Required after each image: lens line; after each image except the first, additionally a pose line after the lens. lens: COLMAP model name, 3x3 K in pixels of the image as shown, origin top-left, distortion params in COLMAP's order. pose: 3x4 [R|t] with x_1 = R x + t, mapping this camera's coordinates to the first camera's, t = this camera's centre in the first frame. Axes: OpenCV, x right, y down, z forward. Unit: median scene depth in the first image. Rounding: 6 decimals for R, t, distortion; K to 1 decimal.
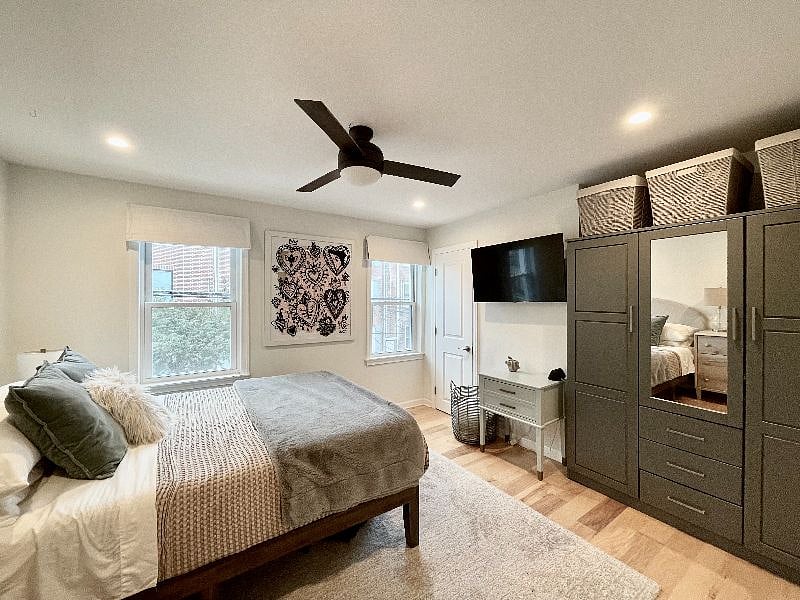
lens RADIAL K [[323.5, 0, 398.2], [0, 323.5, 300.6], [0, 0, 1]] dist [0.004345, 0.000074]
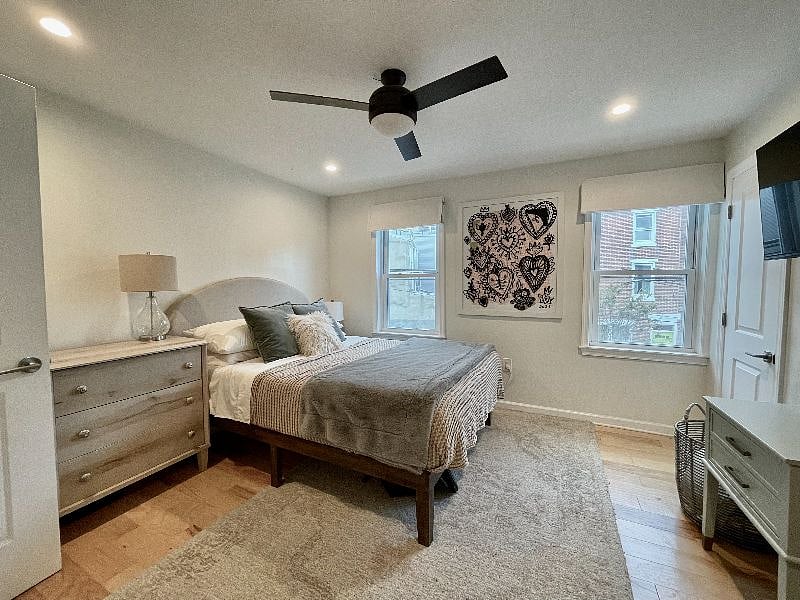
lens RADIAL K [[323.5, 0, 398.4], [0, 323.5, 301.4], [0, 0, 1]] dist [0.004345, 0.000074]
pose [[0.493350, 0.047131, -0.868553, 0.384742], [0.002919, 0.998436, 0.055836, 0.036984], [0.869826, -0.030082, 0.492441, 0.284564]]
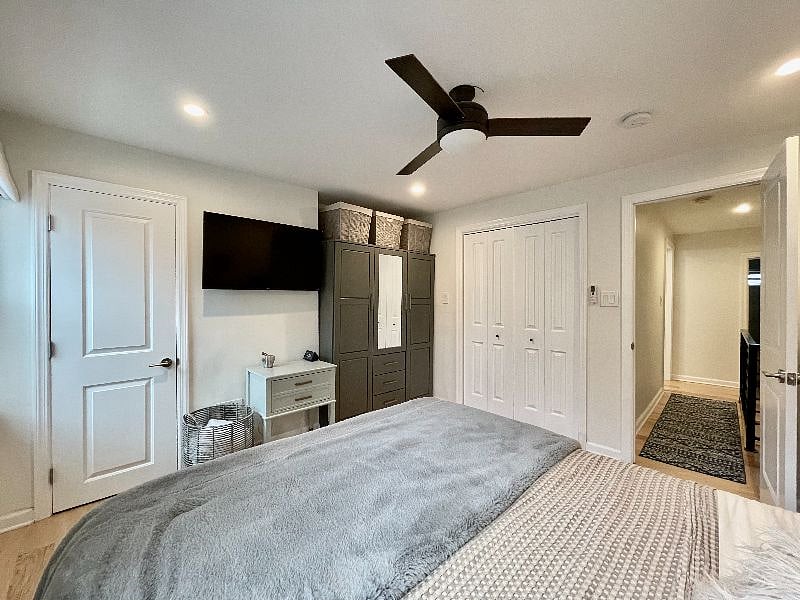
lens RADIAL K [[323.5, 0, 400.9], [0, 323.5, 297.0], [0, 0, 1]] dist [0.004345, 0.000074]
pose [[-0.184086, -0.008267, 0.982875, -0.515057], [-0.006960, 0.999951, 0.007107, 0.013706], [-0.982886, -0.005533, -0.184134, 0.707564]]
